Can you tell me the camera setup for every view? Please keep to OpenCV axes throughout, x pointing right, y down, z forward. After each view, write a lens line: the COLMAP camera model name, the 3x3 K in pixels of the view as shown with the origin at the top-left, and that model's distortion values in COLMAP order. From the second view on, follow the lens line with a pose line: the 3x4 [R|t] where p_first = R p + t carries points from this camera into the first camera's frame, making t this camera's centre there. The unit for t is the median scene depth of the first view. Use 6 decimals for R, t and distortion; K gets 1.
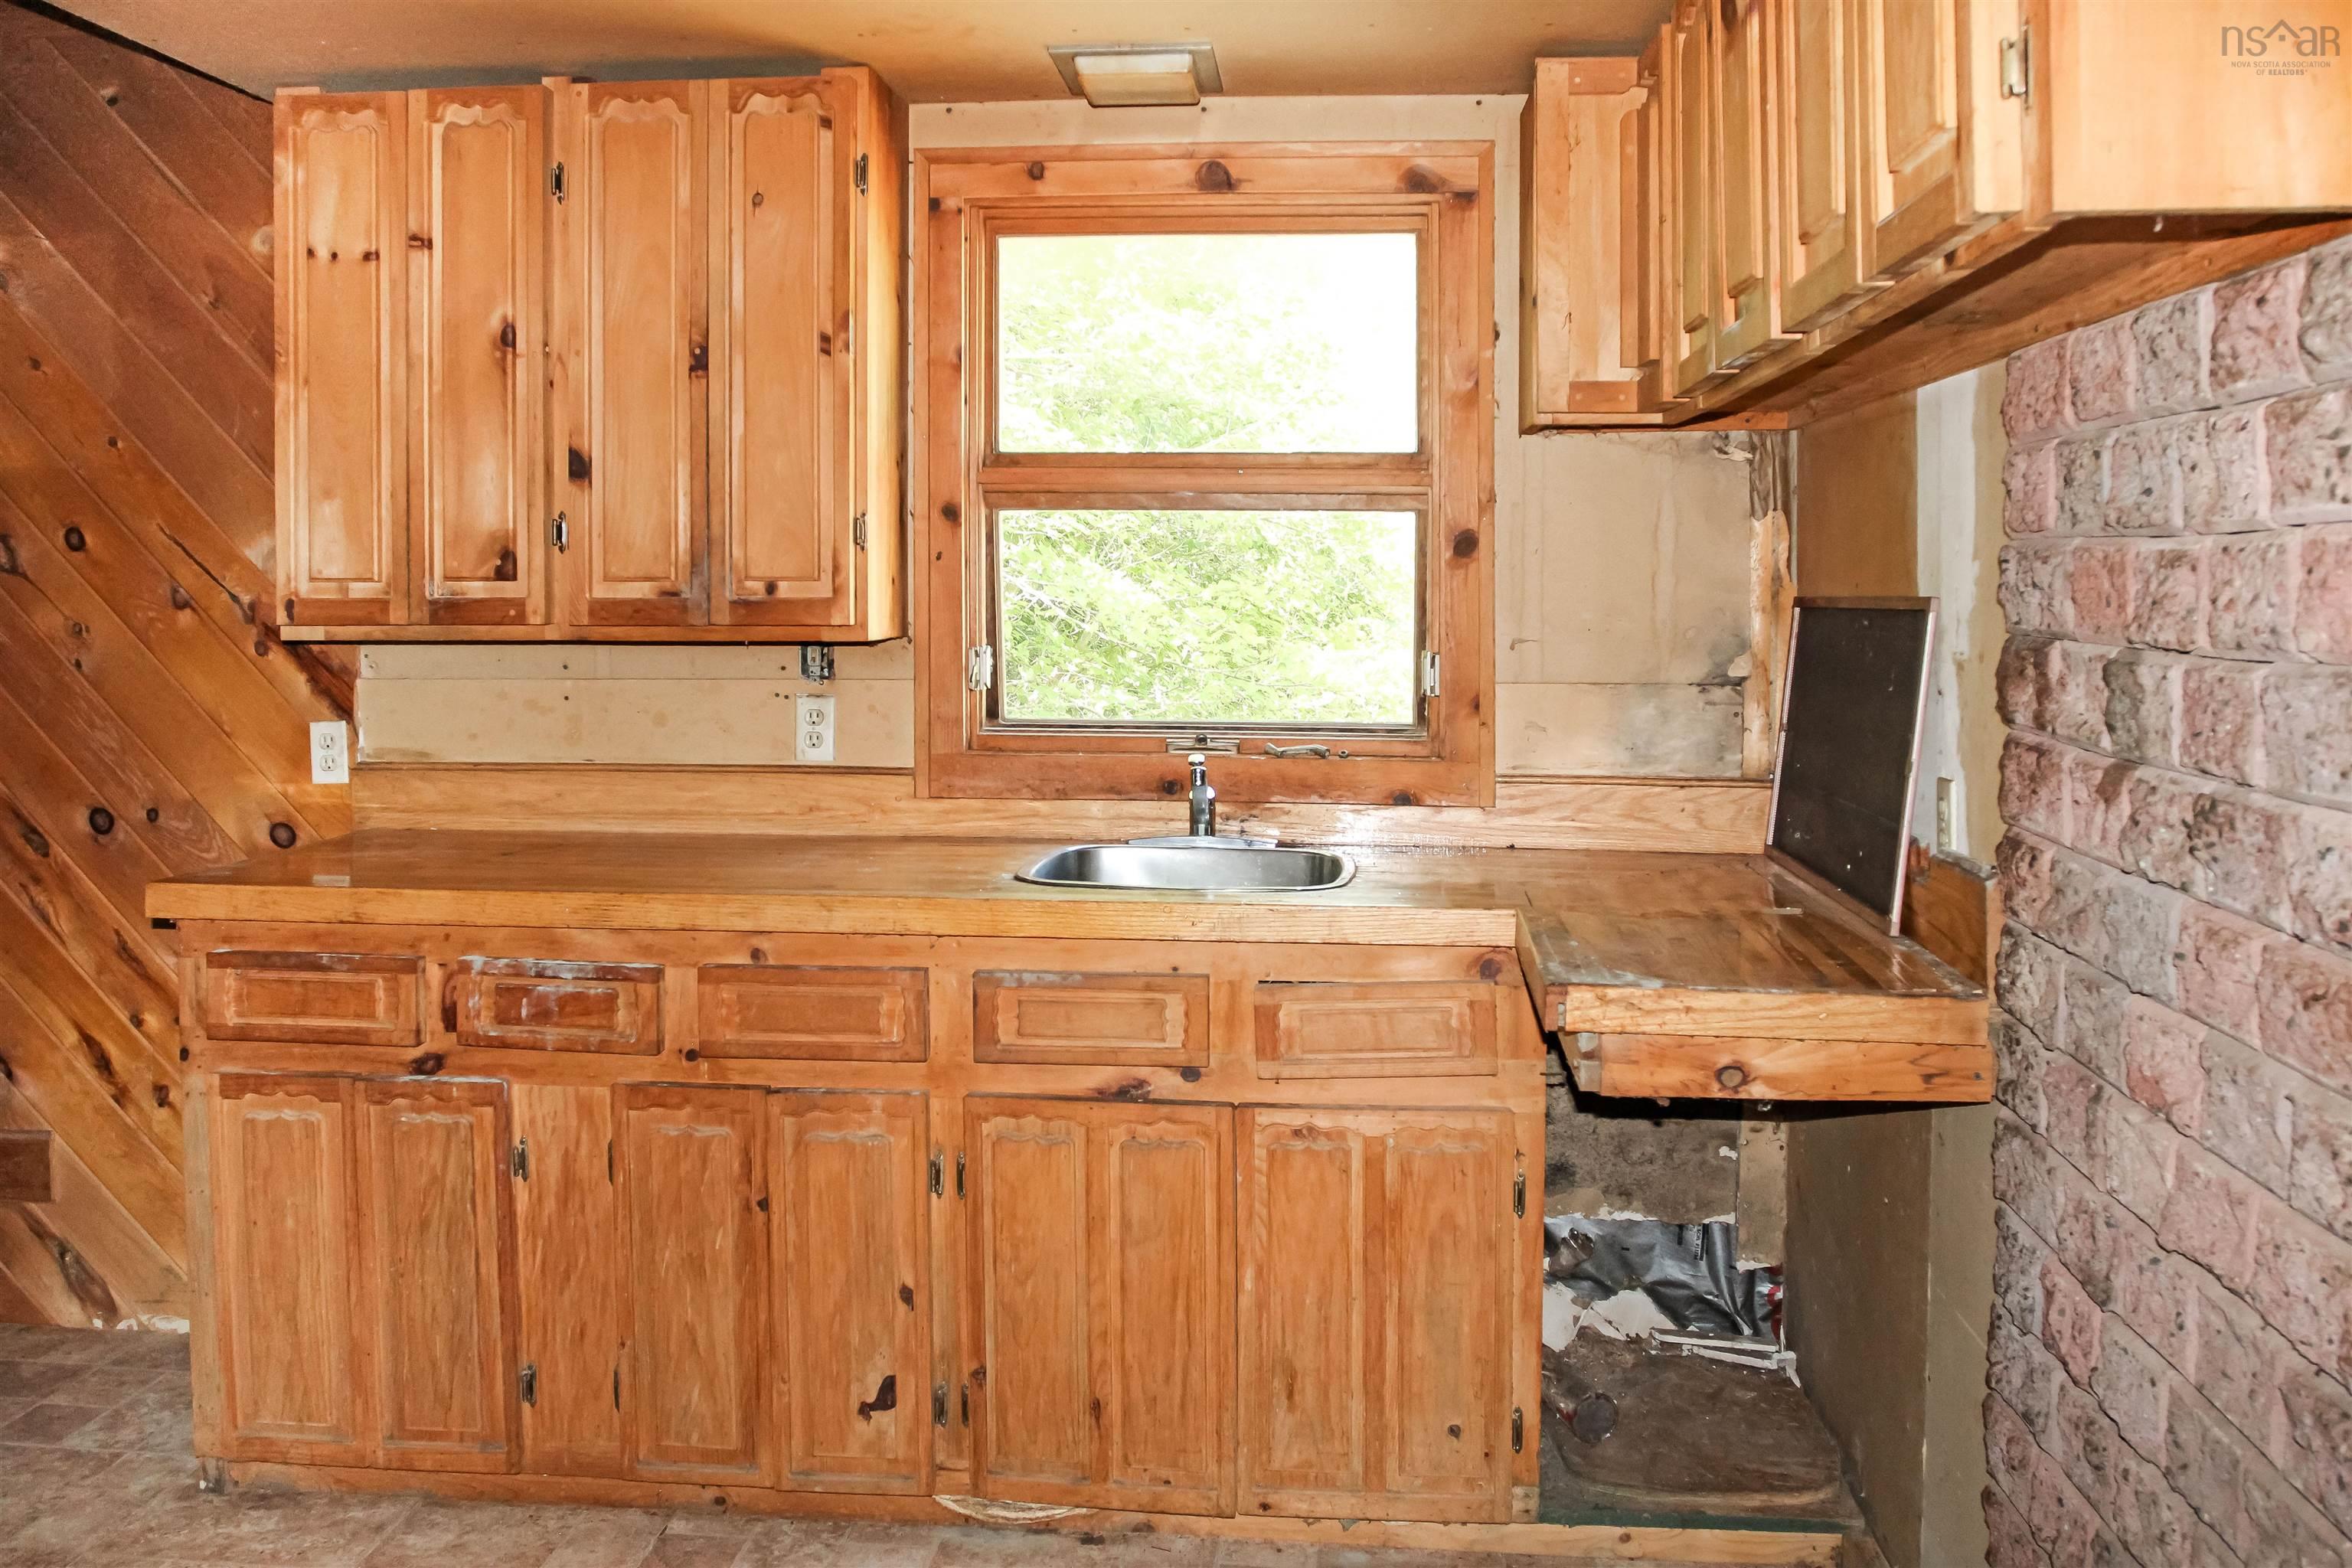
lens RADIAL K [[4790.7, 0, 1176.0], [0, 4790.7, 784.0], [0, 0, 1]] dist [-0.363254, 0.356969]
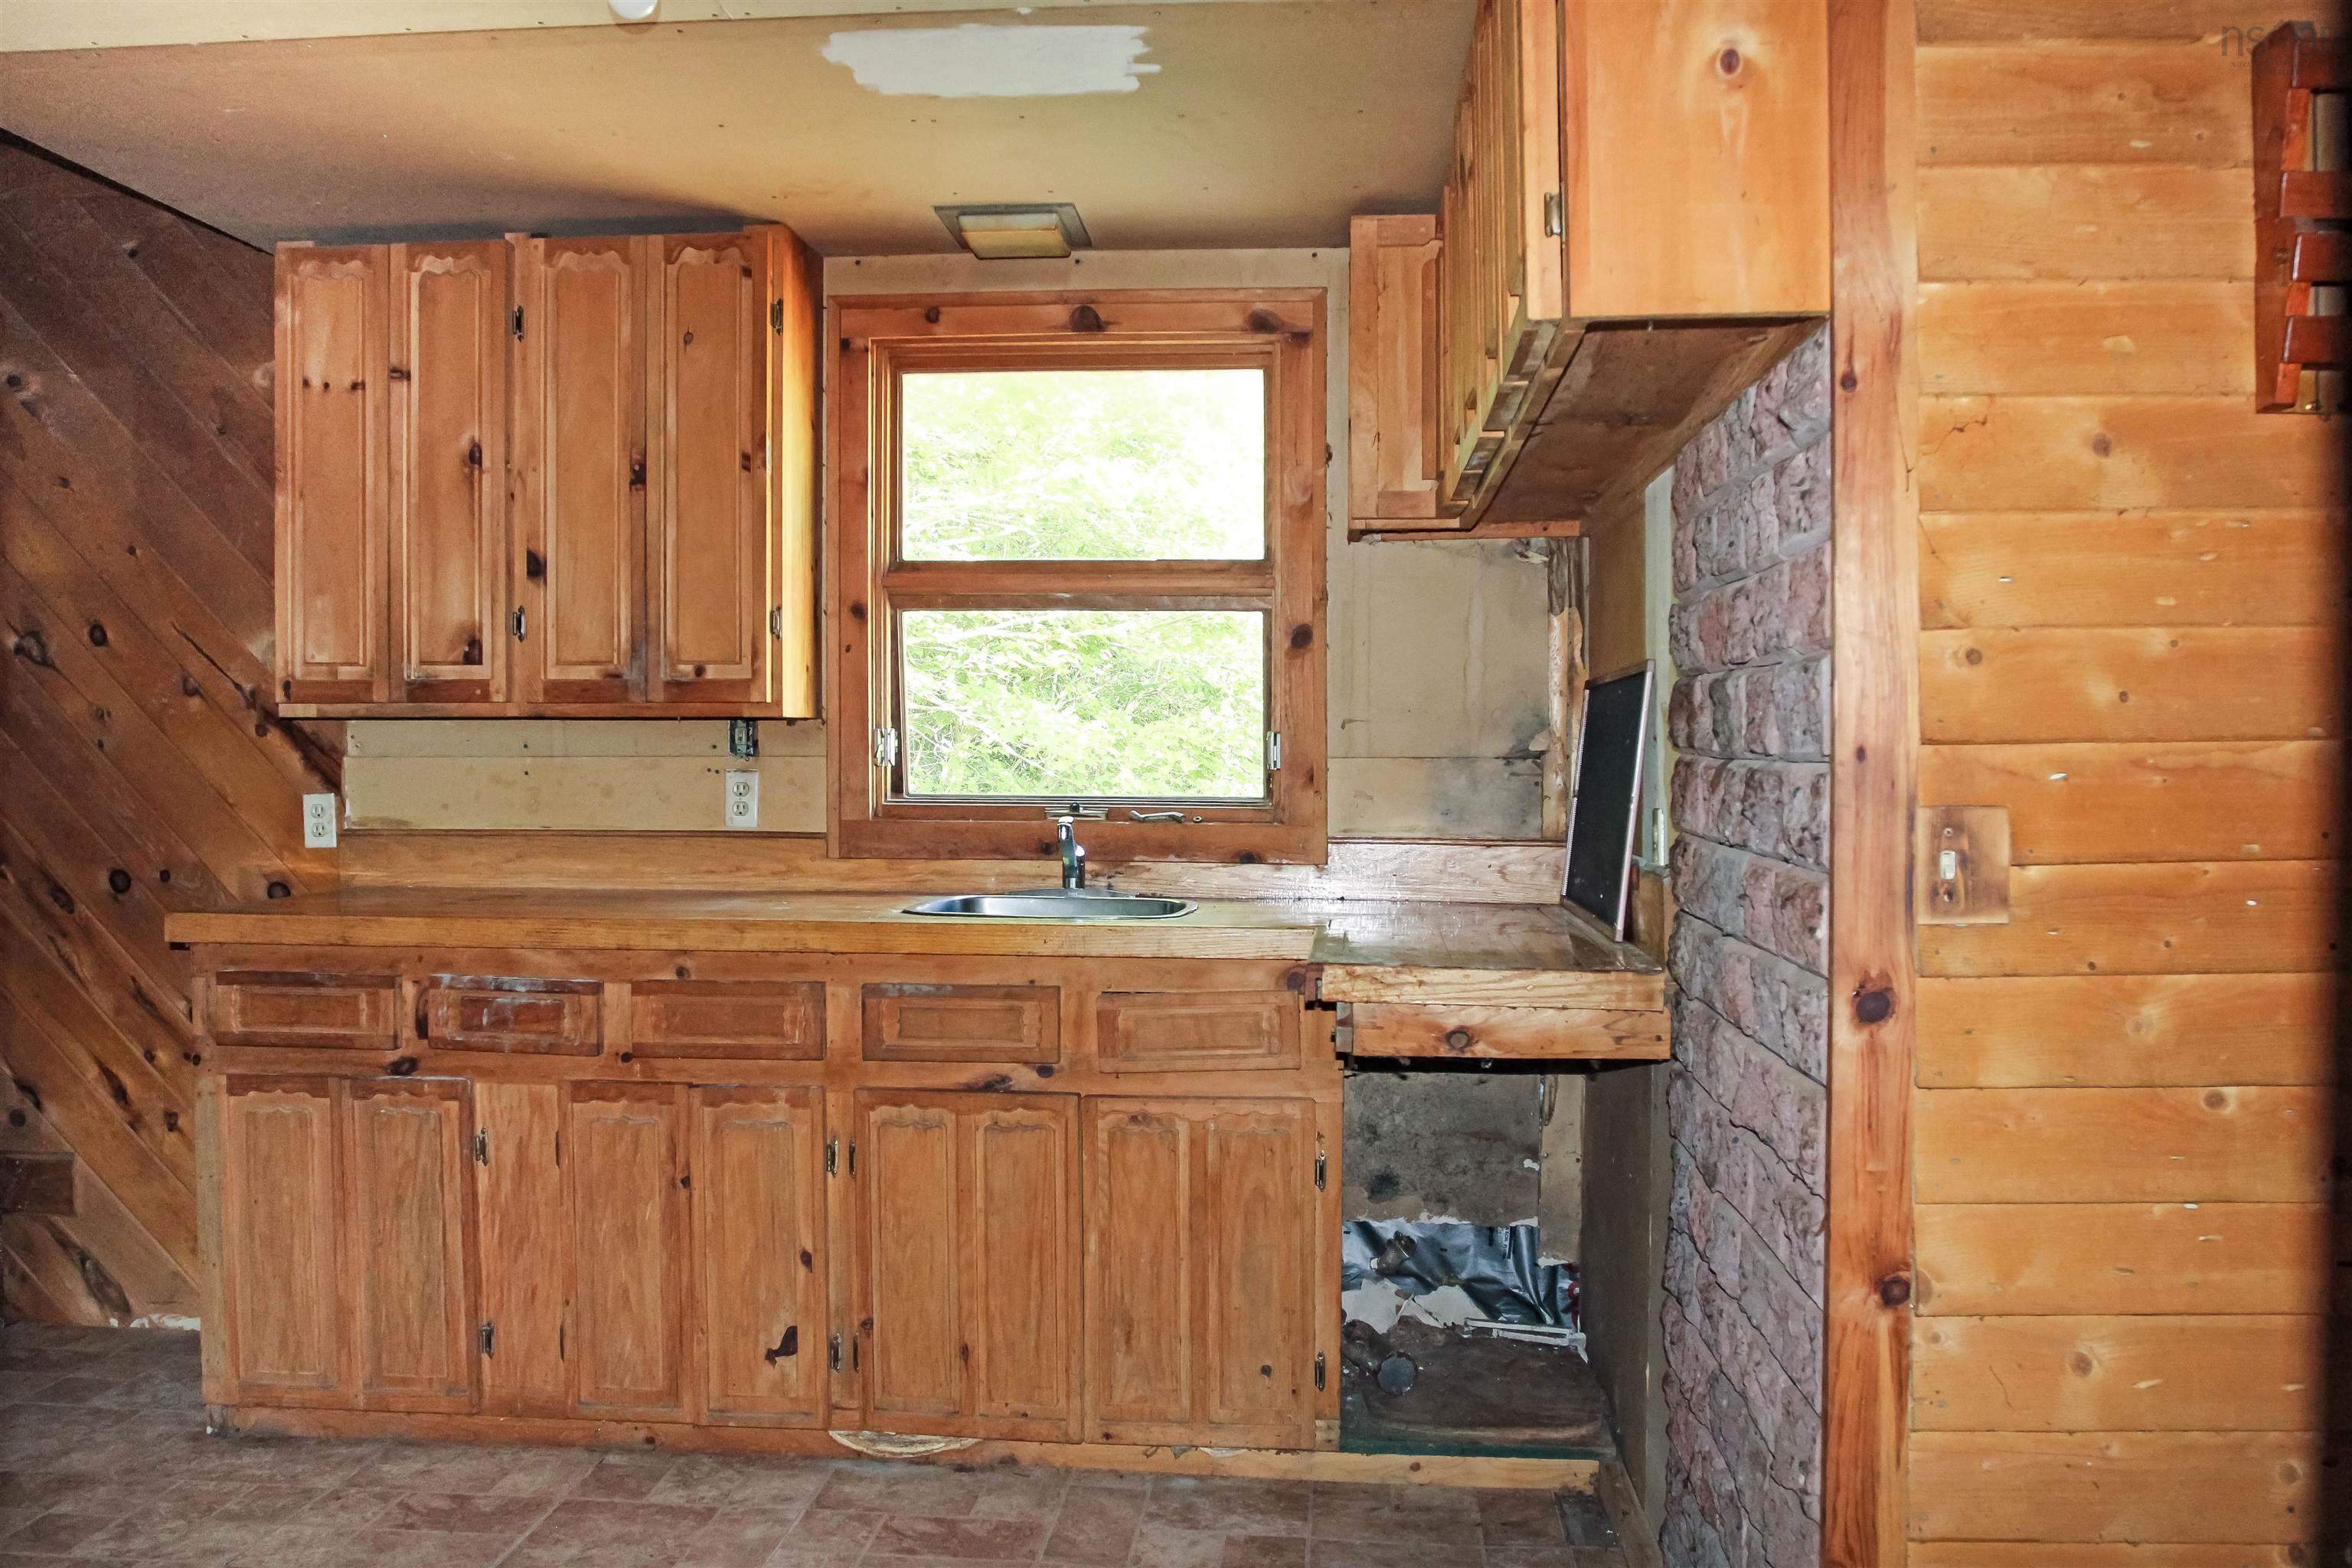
lens RADIAL K [[4790.7, 0, 1176.0], [0, 4790.7, 784.0], [0, 0, 1]] dist [-0.363254, 0.356969]
pose [[0.999993, 0.000197, 0.003696, 0.029109], [-0.000070, 0.999412, -0.034273, 0.028274], [-0.003701, 0.034273, 0.999406, -0.175939]]
